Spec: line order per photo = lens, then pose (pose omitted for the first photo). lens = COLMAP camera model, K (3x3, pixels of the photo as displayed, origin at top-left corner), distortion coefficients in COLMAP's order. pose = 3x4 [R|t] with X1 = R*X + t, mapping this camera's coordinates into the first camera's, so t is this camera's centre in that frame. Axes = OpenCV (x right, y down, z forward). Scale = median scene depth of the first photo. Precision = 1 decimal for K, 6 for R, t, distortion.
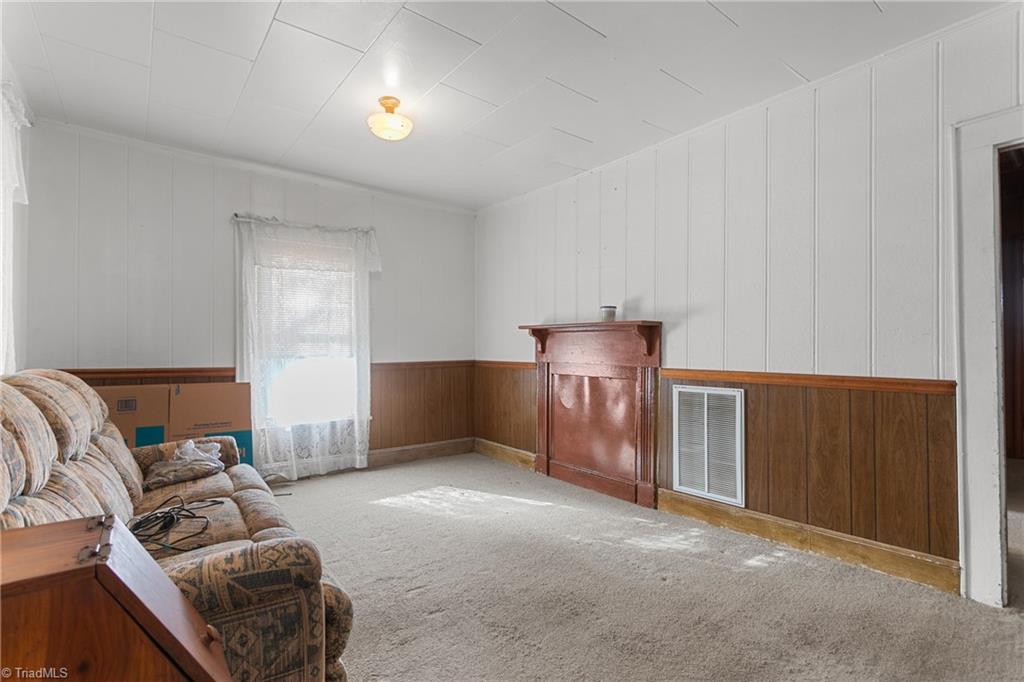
lens RADIAL K [[494.1, 0, 512.8], [0, 494.1, 343.7], [0, 0, 1]] dist [0.000548, 0.002193]
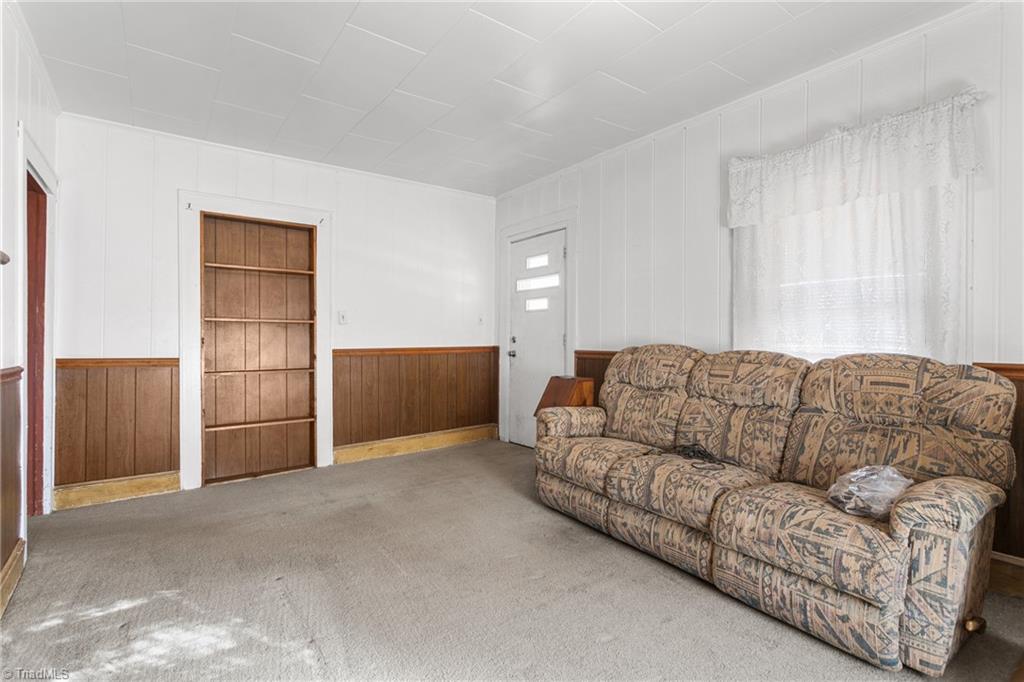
lens RADIAL K [[494.1, 0, 512.3], [0, 494.1, 338.3], [0, 0, 1]] dist [0.000548, 0.002193]
pose [[-0.999661, 0.000491, 0.026039, -0.145357], [0.000392, 0.999993, -0.003806, 0.014361], [-0.026041, -0.003795, -0.999654, 1.652172]]
